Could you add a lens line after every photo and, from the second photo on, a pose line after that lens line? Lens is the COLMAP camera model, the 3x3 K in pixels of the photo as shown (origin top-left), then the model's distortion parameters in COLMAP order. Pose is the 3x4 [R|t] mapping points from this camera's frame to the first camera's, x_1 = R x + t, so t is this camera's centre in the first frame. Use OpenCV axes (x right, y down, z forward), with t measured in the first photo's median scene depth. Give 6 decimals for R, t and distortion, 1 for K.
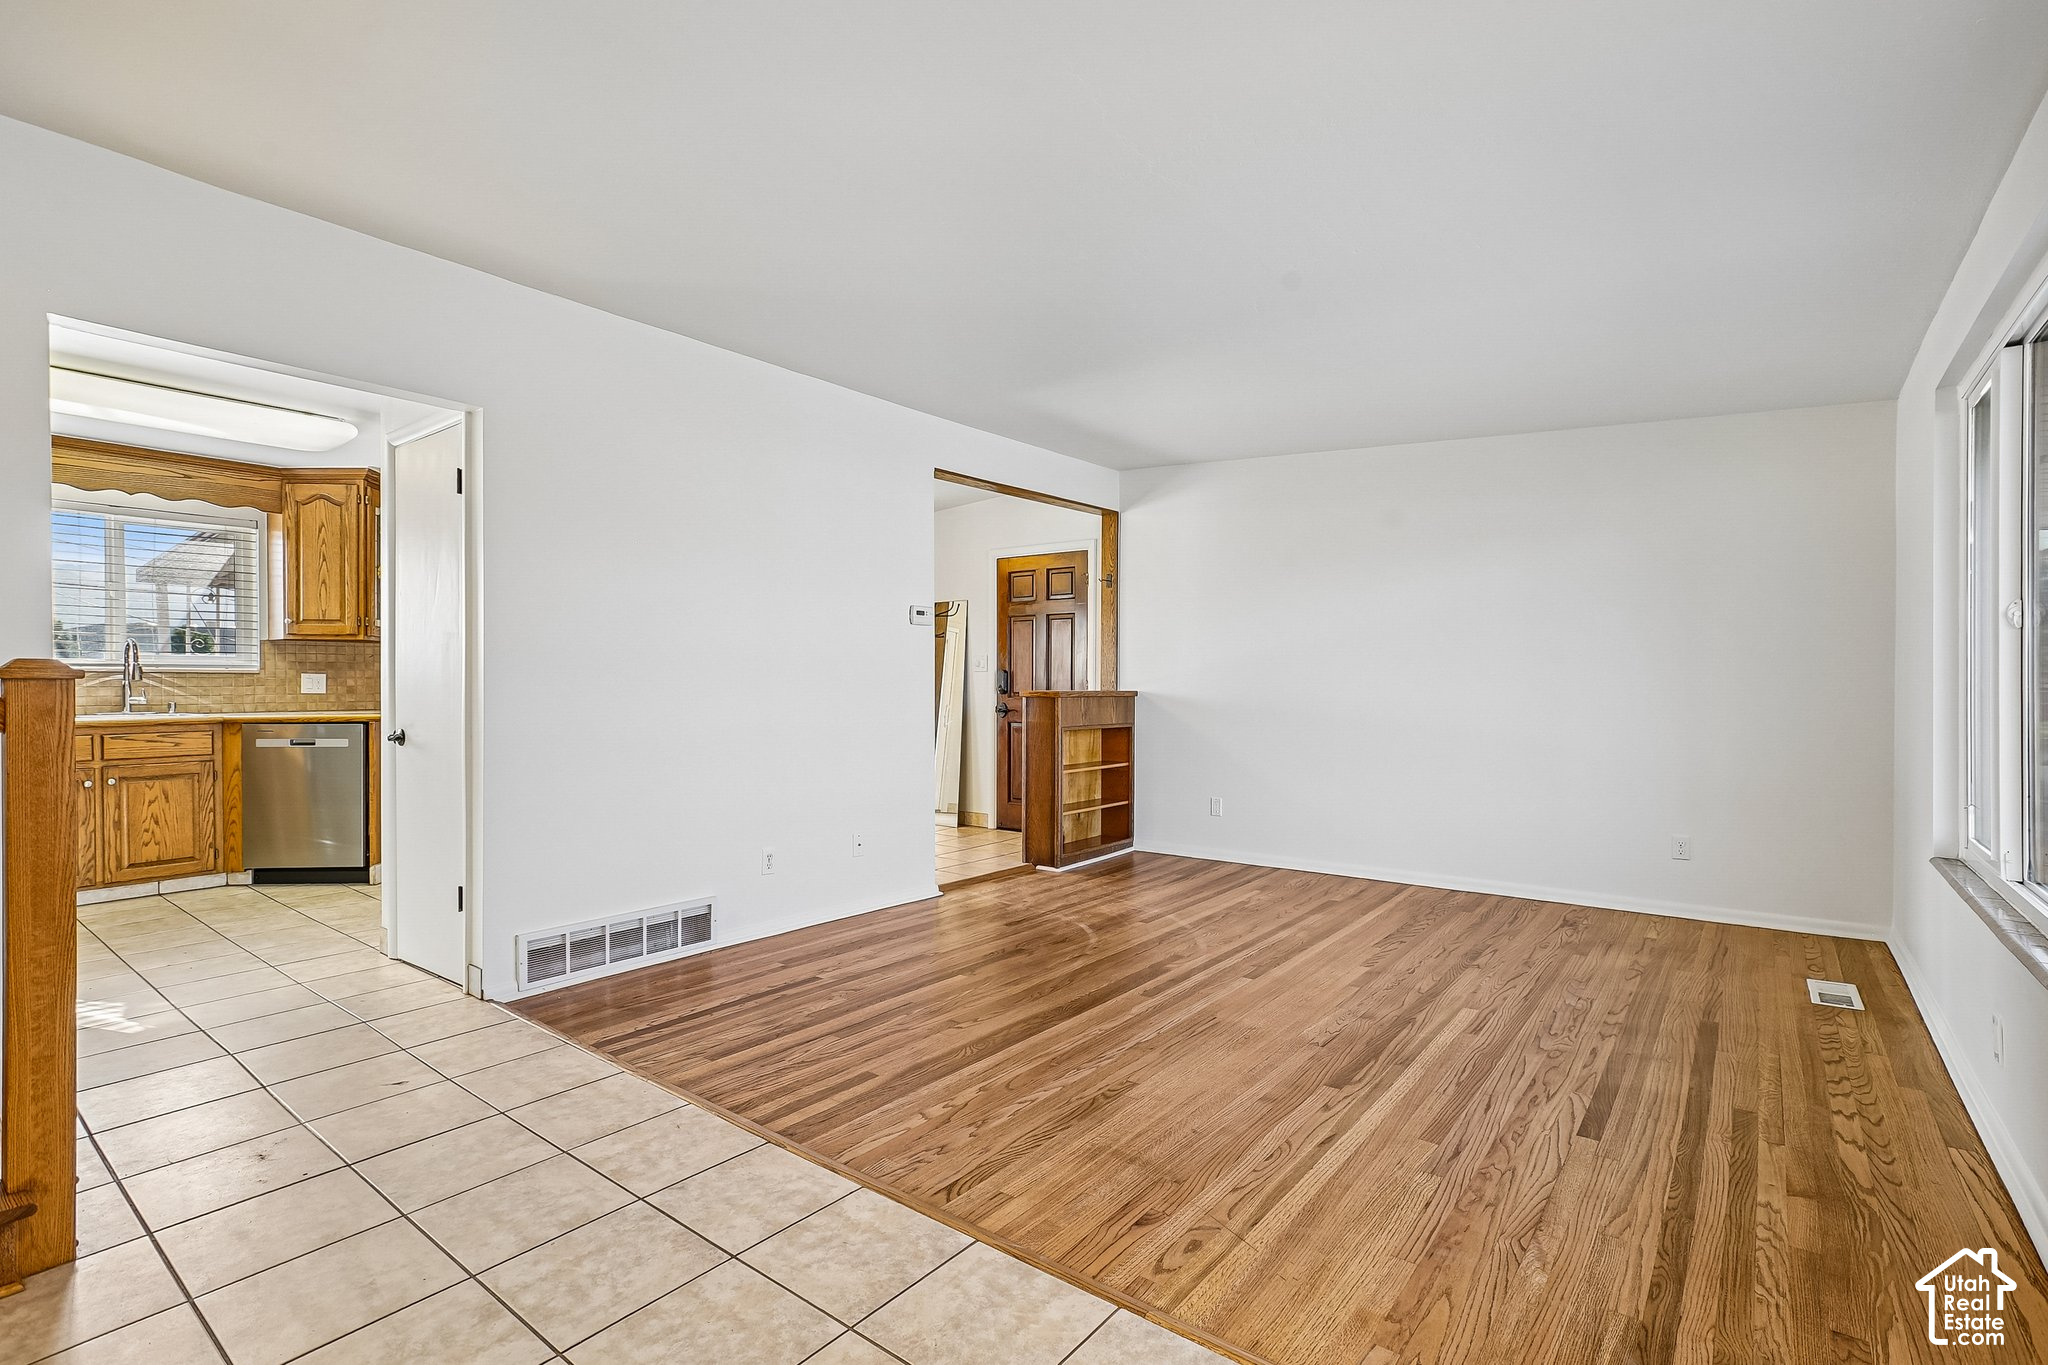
lens RADIAL K [[951.8, 0, 1022.5], [0, 951.8, 686.6], [0, 0, 1]] dist [-0.000200, 0.000023]
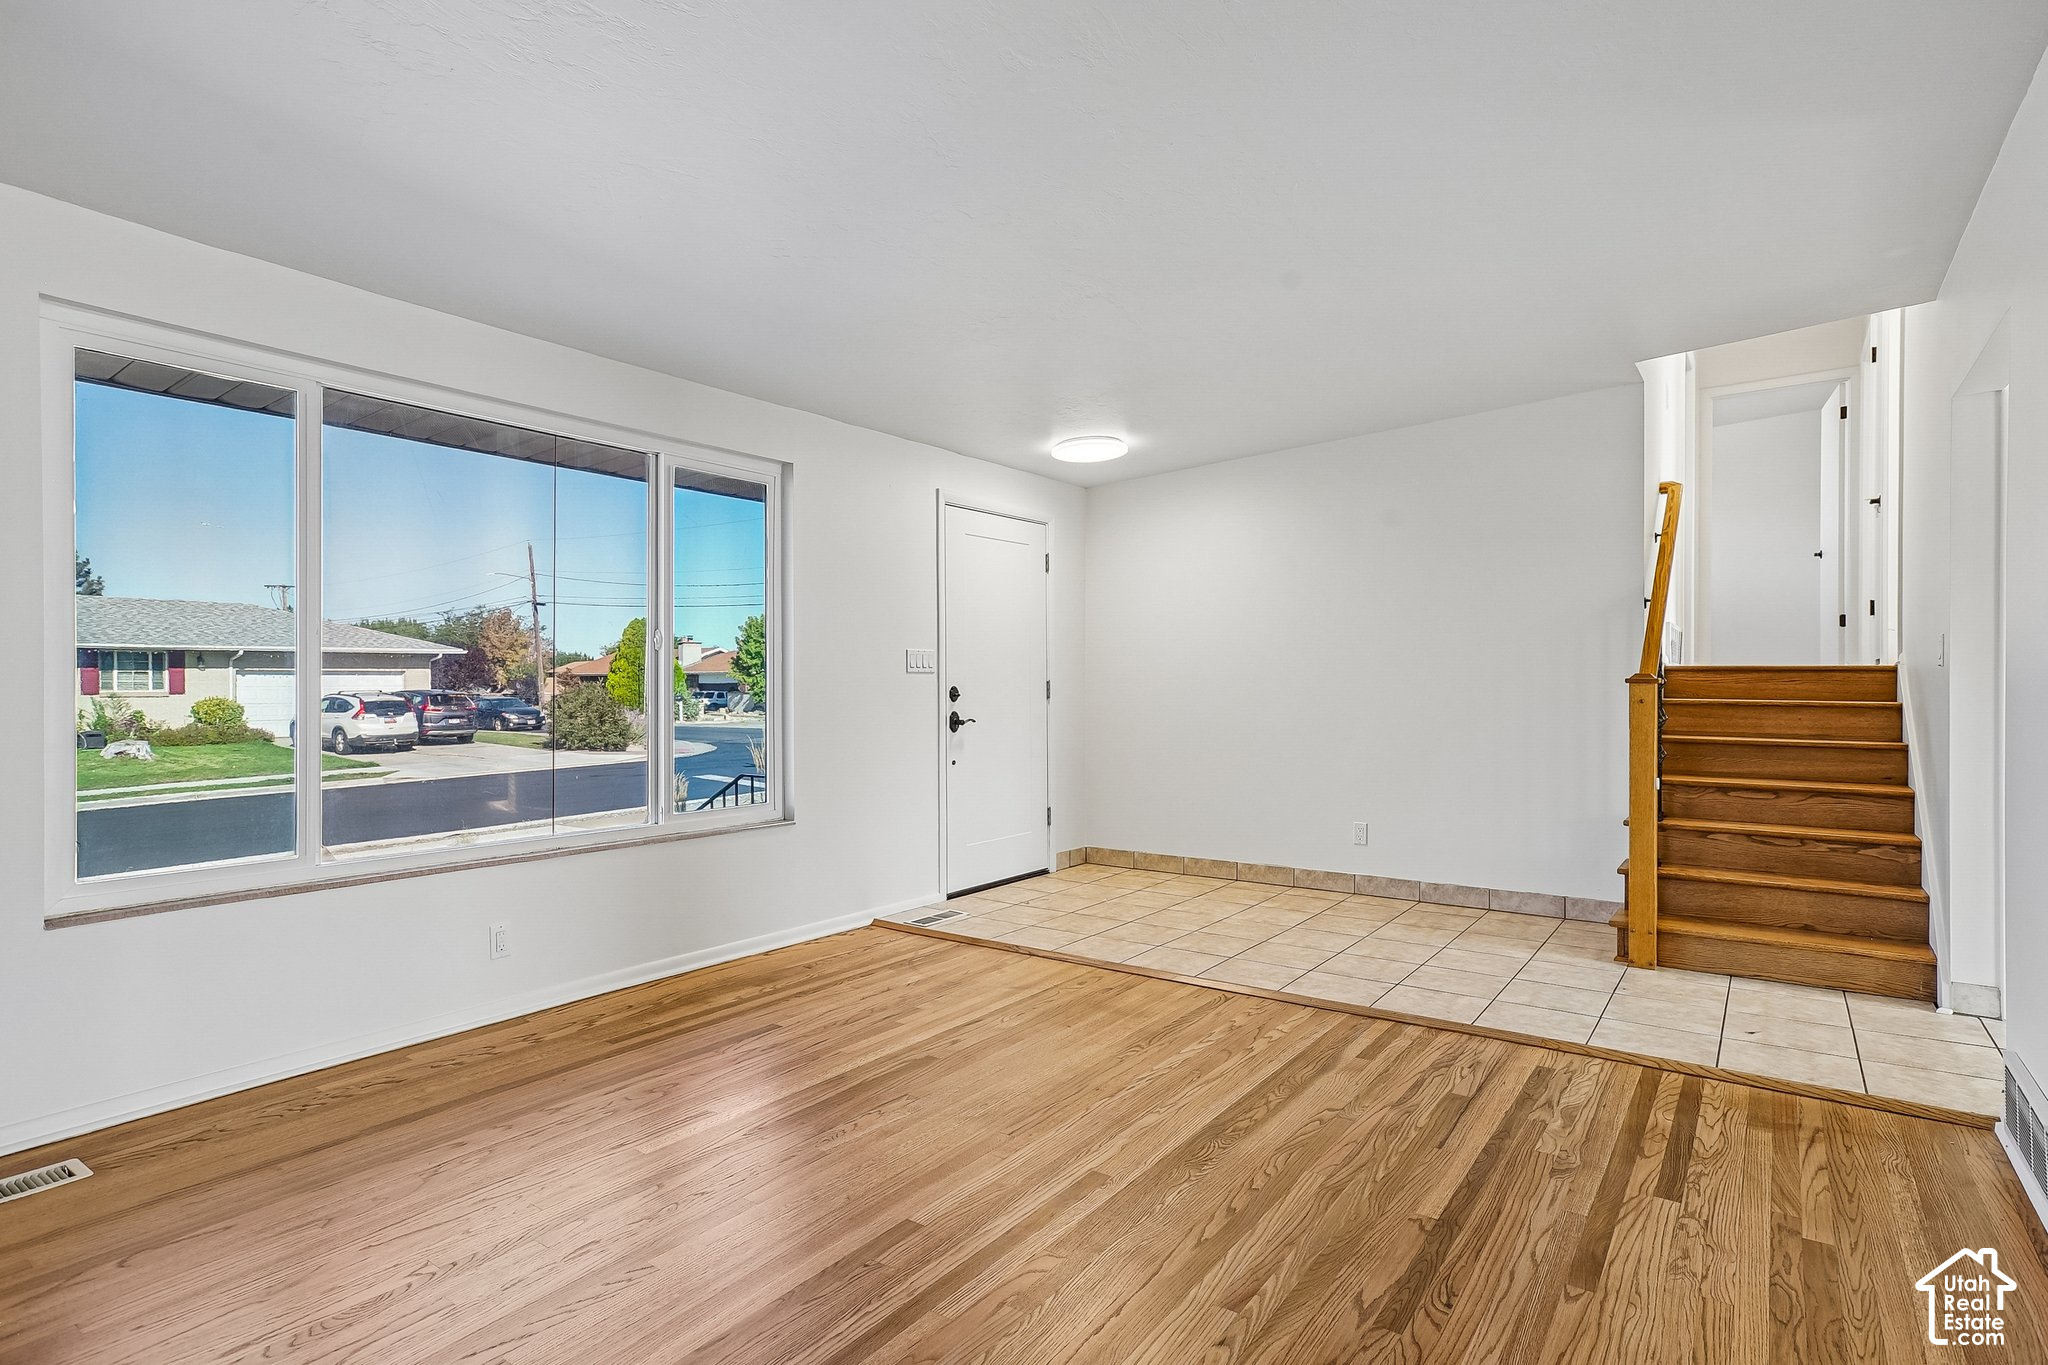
lens RADIAL K [[1058.1, 0, 1024.5], [0, 1058.1, 683.8], [0, 0, 1]] dist [-0.000164, -0.000145]
pose [[-0.998999, 0.001588, -0.044702, 0.265890], [0.001461, 0.999995, 0.002871, -0.009933], [0.044706, 0.002803, -0.998996, 2.134439]]
